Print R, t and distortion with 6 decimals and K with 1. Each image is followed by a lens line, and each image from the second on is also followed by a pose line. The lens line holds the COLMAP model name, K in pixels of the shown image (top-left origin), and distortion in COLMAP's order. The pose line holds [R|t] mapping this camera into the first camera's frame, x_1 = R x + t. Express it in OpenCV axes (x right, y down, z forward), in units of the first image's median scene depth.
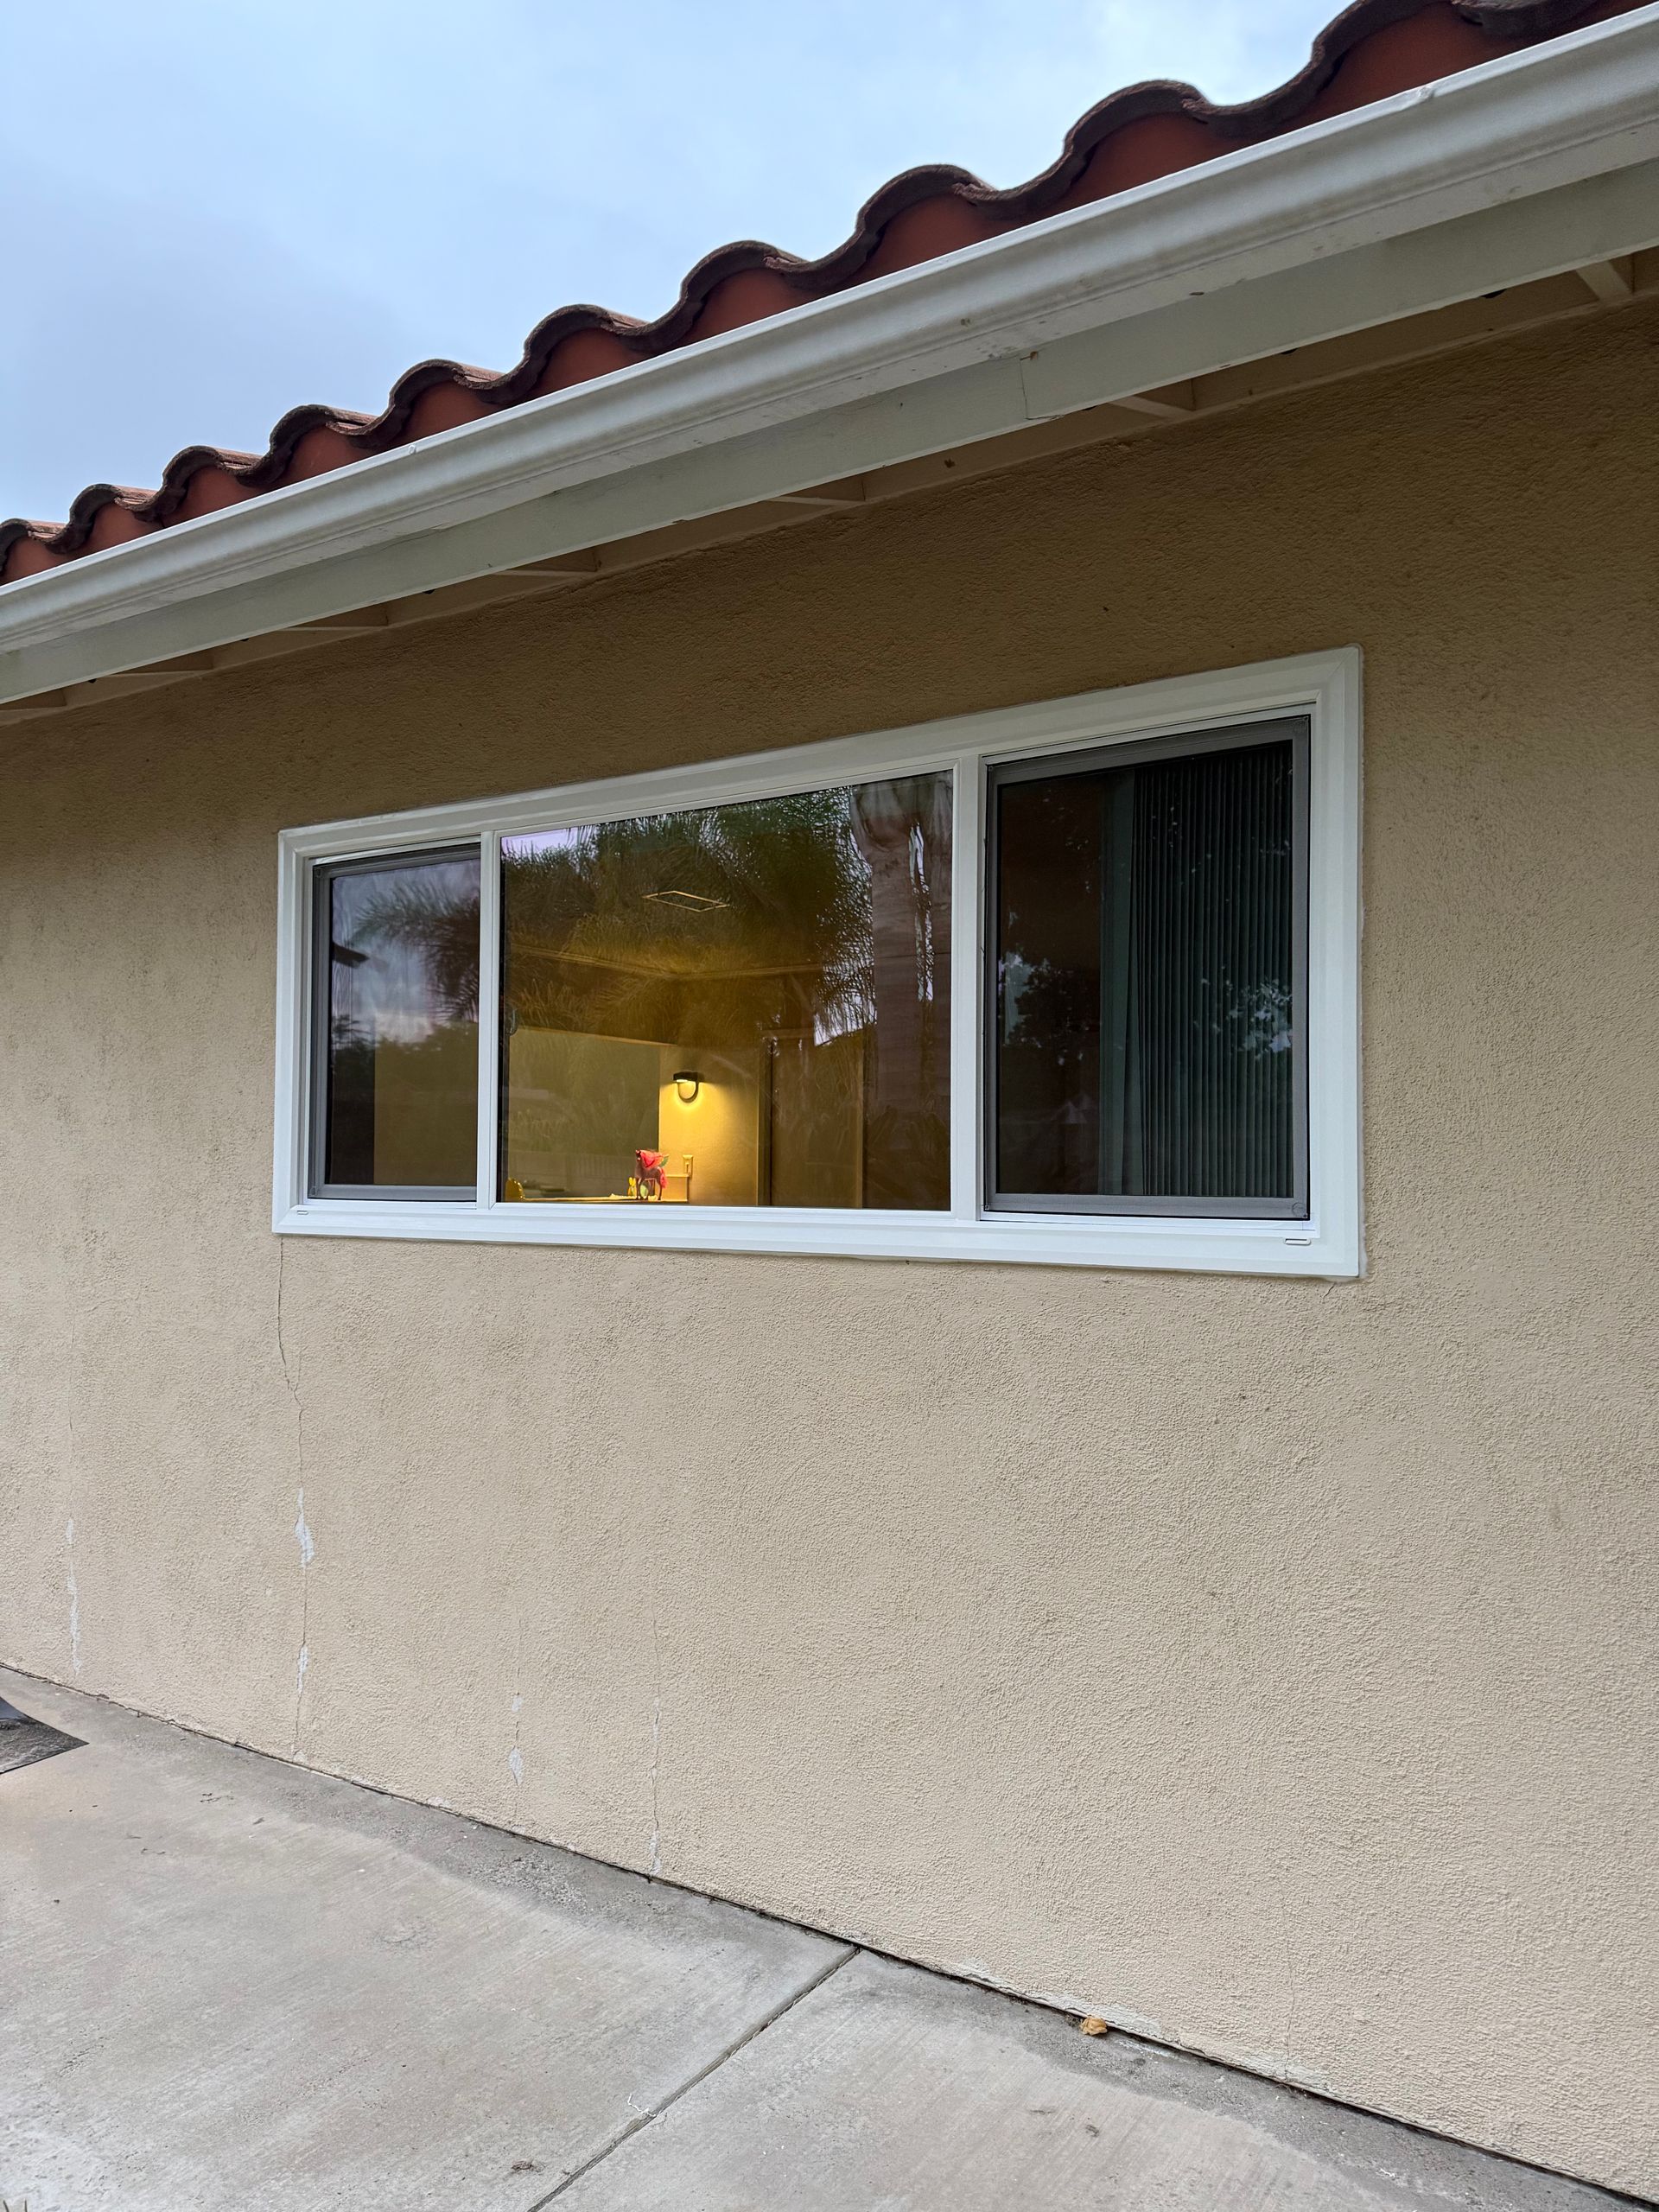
lens RADIAL K [[1537.7, 0, 816.3], [0, 1537.7, 1114.3], [0, 0, 1]] dist [0.060281, -0.140789]
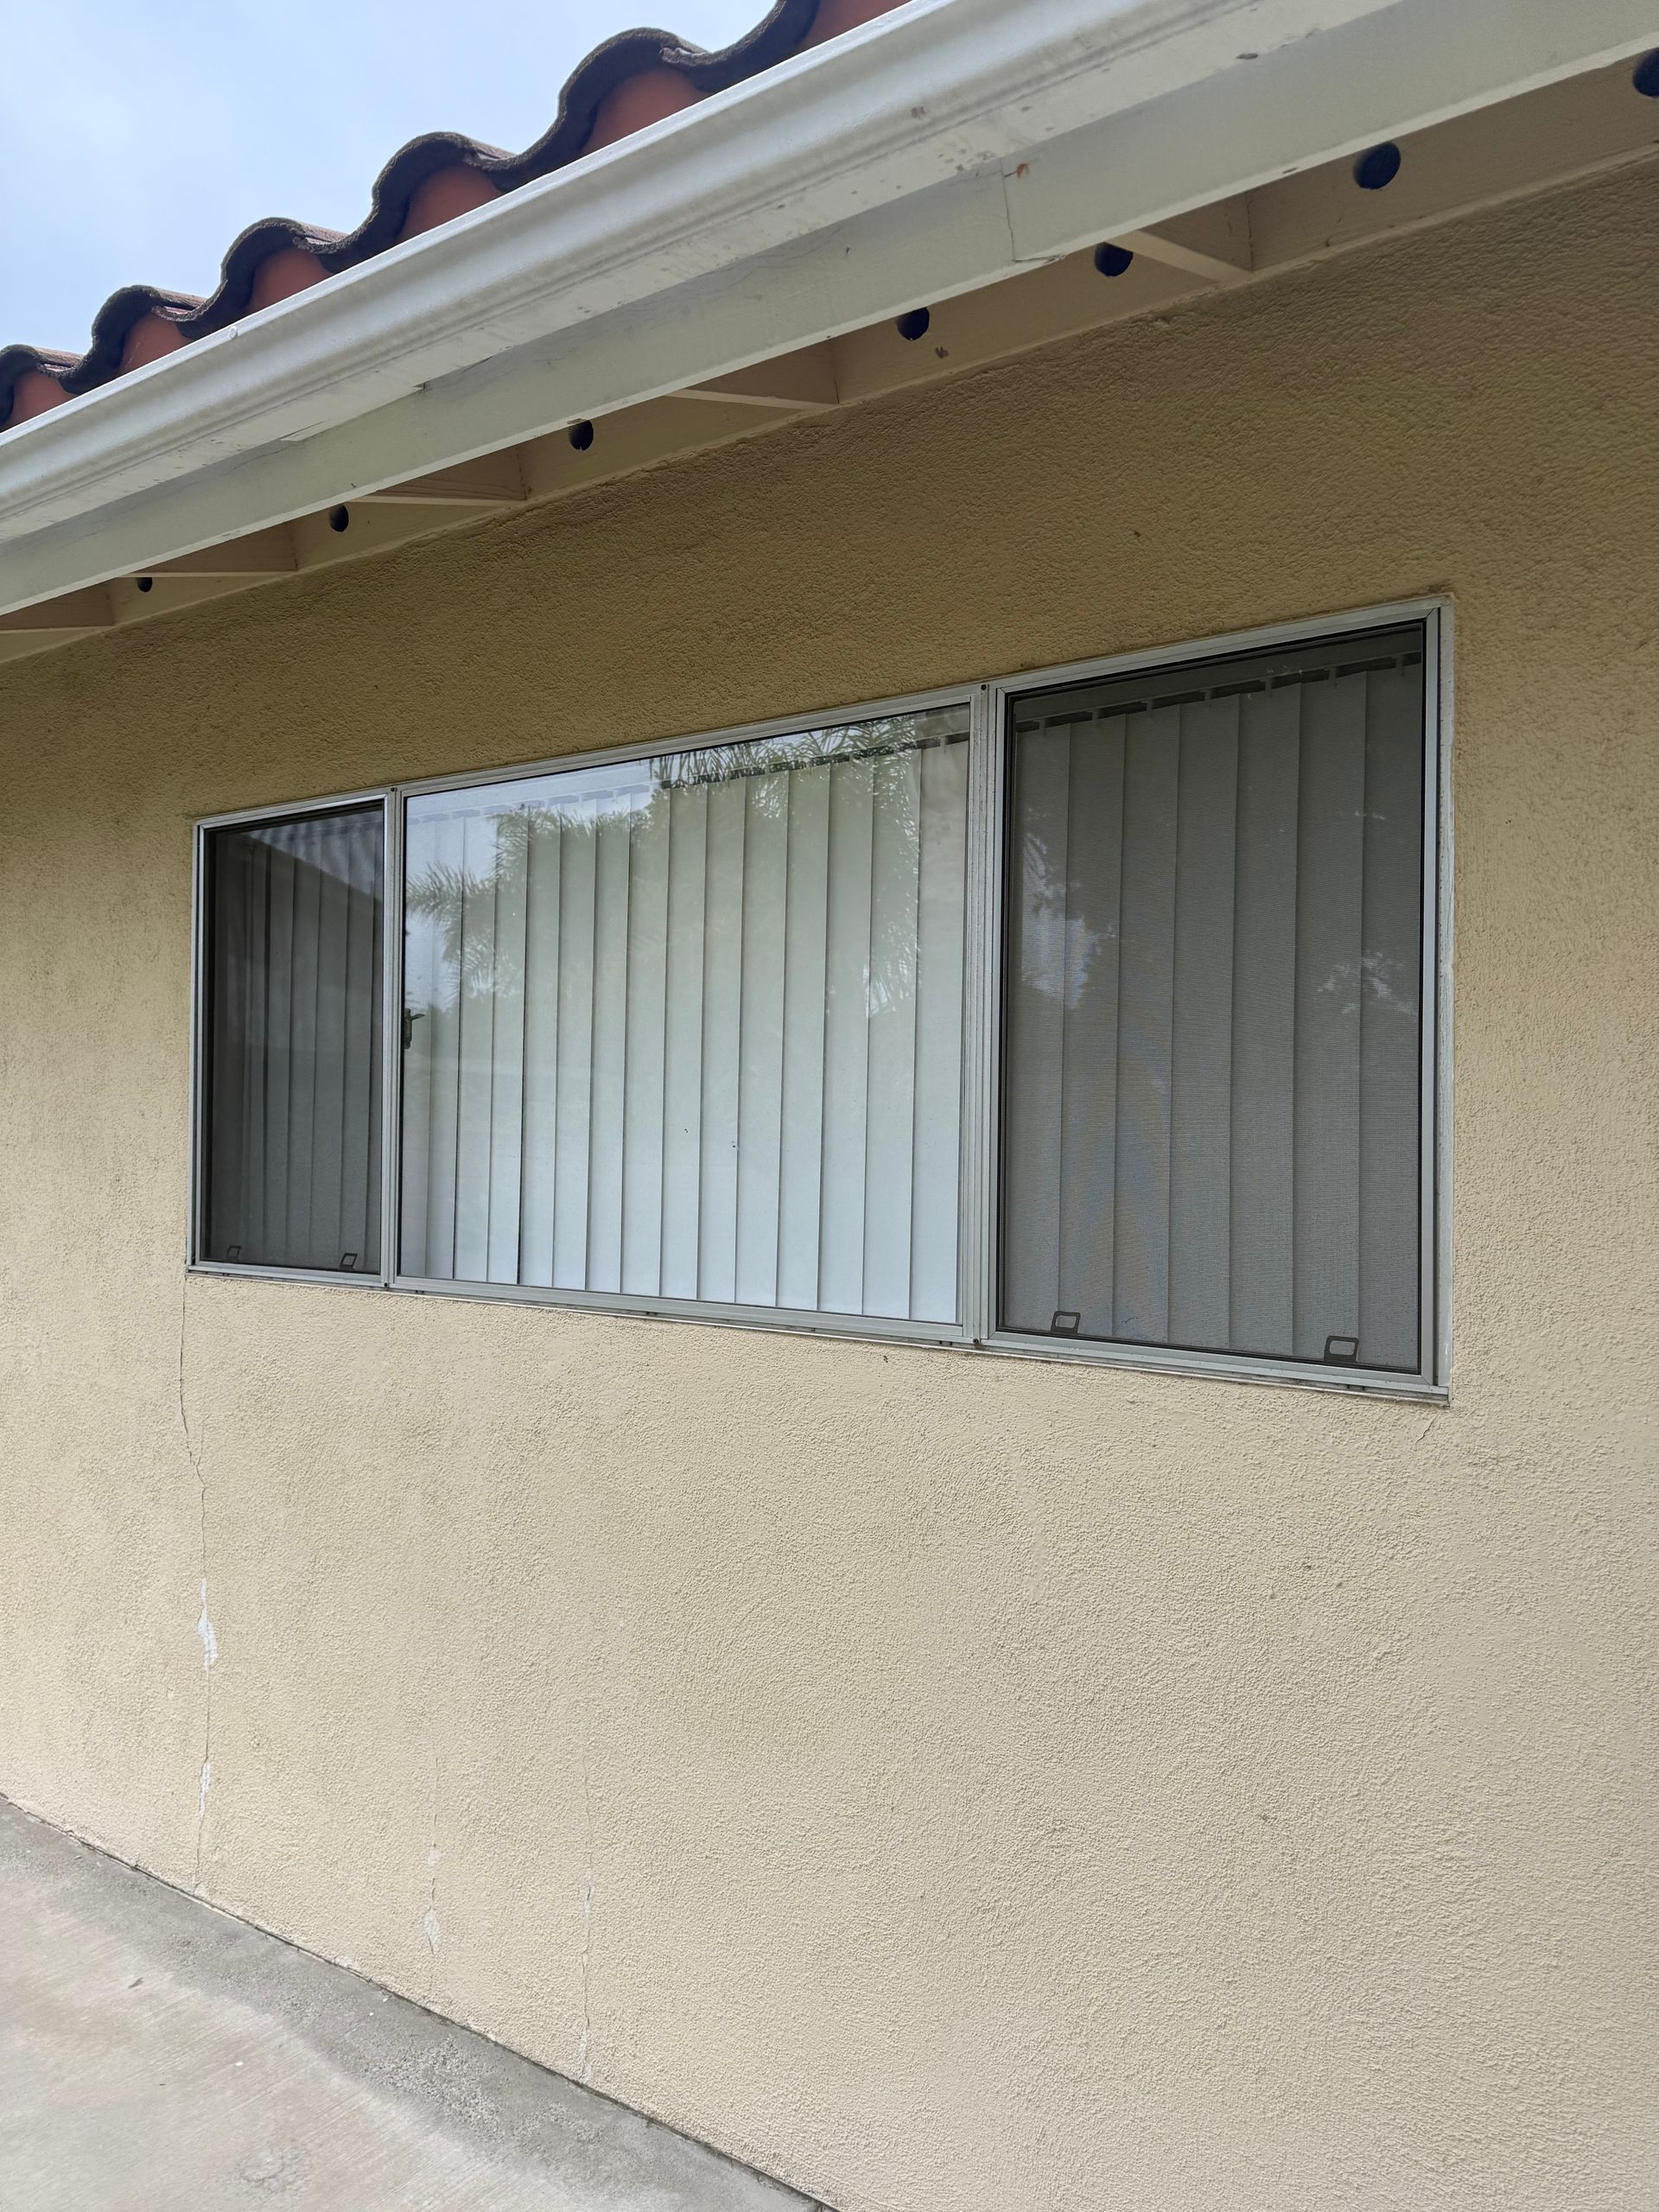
lens RADIAL K [[1529.5, 0, 838.7], [0, 1529.5, 1095.6], [0, 0, 1]] dist [0.003851, -0.018731]
pose [[0.999398, 0.003887, -0.034465, 0.056832], [-0.003316, 0.999856, 0.016618, -0.049998], [0.034525, -0.016493, 0.999268, 0.195525]]
